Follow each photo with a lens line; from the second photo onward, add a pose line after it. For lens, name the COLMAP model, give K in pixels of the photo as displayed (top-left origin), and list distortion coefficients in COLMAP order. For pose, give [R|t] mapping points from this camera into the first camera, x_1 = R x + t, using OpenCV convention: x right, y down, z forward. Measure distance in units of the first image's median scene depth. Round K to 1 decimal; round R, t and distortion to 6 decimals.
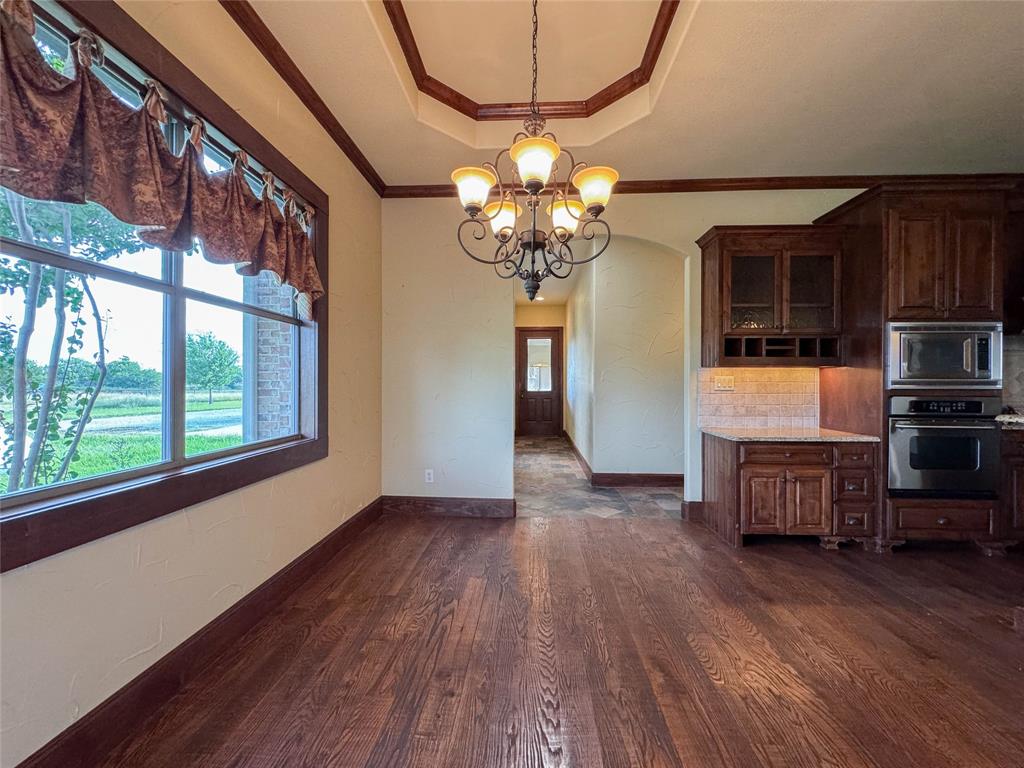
lens RADIAL K [[402.4, 0, 510.2], [0, 402.4, 382.4], [0, 0, 1]] dist [-0.002248, -0.000104]
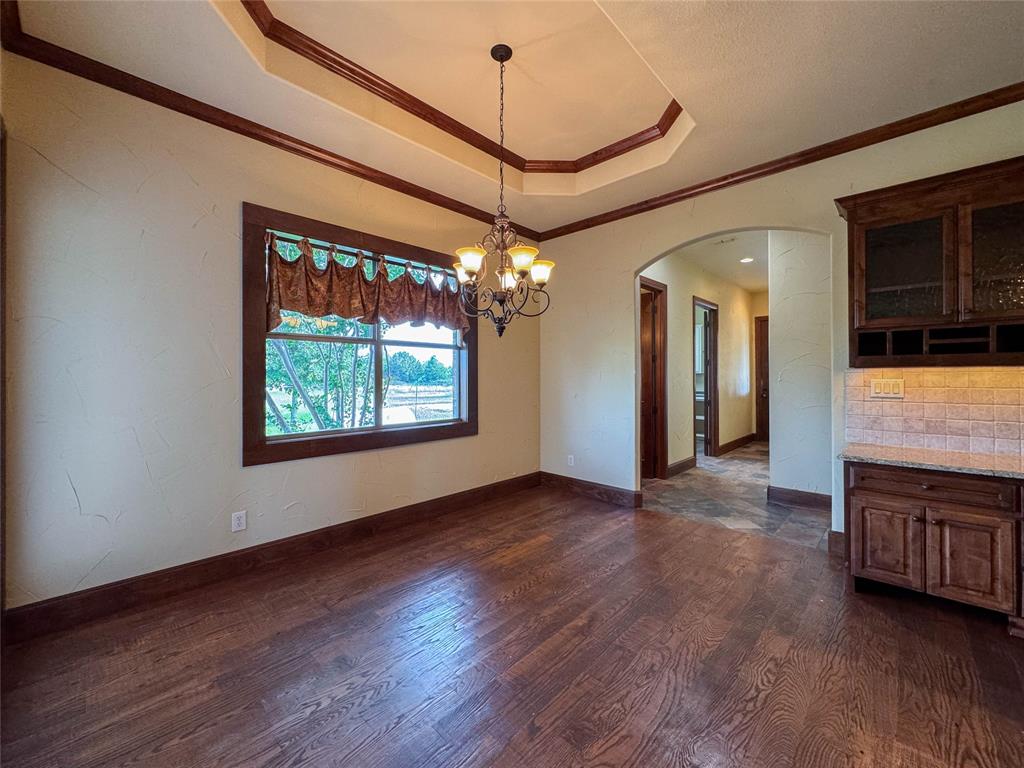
lens RADIAL K [[406.8, 0, 512.8], [0, 406.8, 374.2], [0, 0, 1]] dist [-0.001282, 0.000023]
pose [[0.764430, -0.007830, -0.644659, 0.592638], [0.006190, 0.999969, -0.004806, -0.031403], [0.644677, -0.000316, 0.764455, -0.077164]]
